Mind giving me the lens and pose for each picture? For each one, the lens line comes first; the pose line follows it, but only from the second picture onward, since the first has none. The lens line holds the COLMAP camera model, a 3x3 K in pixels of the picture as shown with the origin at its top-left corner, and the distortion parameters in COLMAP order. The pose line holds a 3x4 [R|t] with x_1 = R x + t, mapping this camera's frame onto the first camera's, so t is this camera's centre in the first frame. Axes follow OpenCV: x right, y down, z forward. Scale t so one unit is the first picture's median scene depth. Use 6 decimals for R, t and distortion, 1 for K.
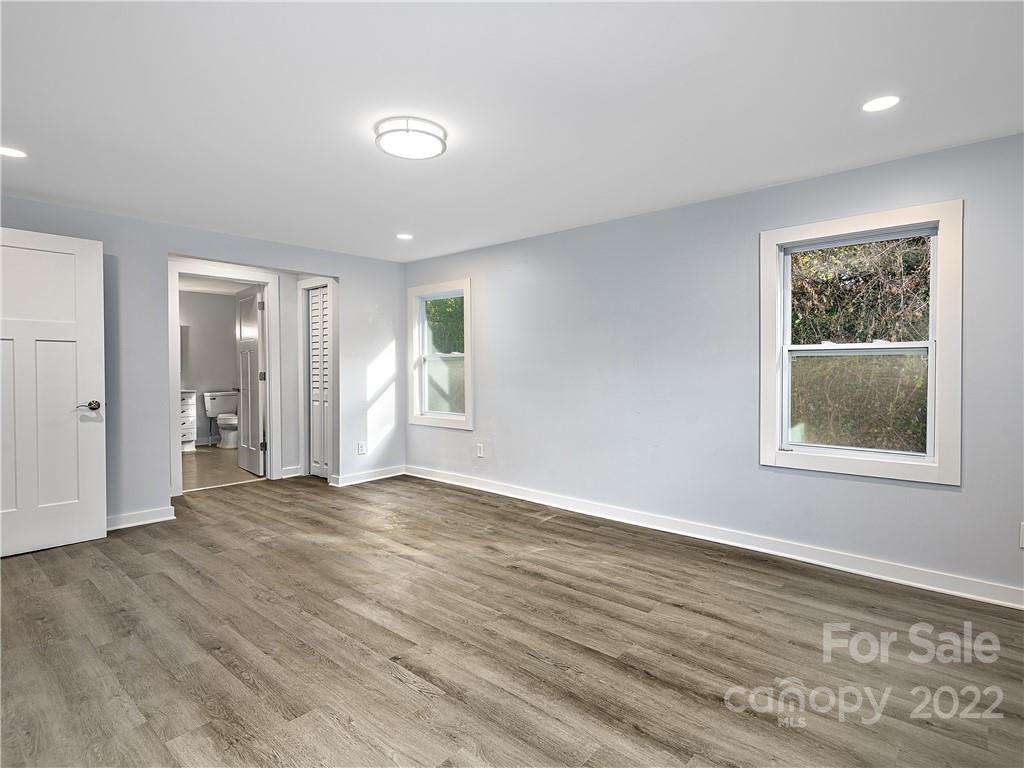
lens RADIAL K [[537.7, 0, 510.2], [0, 537.7, 378.9], [0, 0, 1]] dist [0.023664, -0.009337]
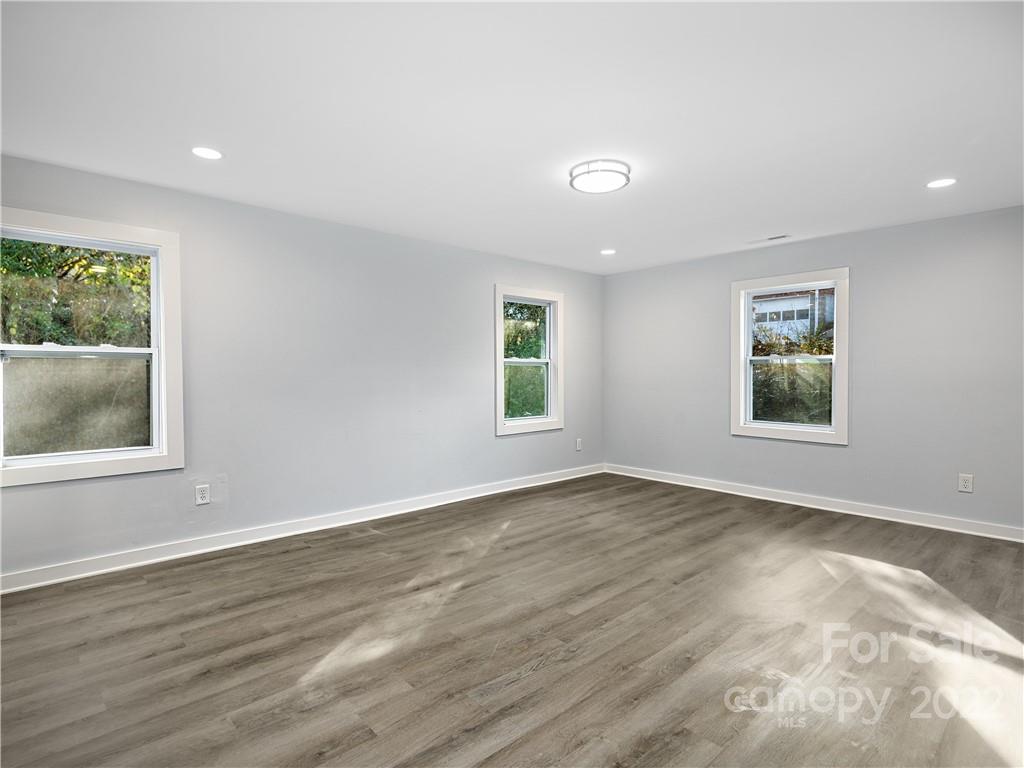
lens RADIAL K [[537.7, 0, 508.8], [0, 537.7, 383.9], [0, 0, 1]] dist [0.023664, -0.009337]
pose [[0.102933, -0.023130, 0.994419, -0.977230], [0.024450, 0.999486, 0.020717, -0.015054], [-0.994388, 0.022181, 0.103446, 0.773288]]
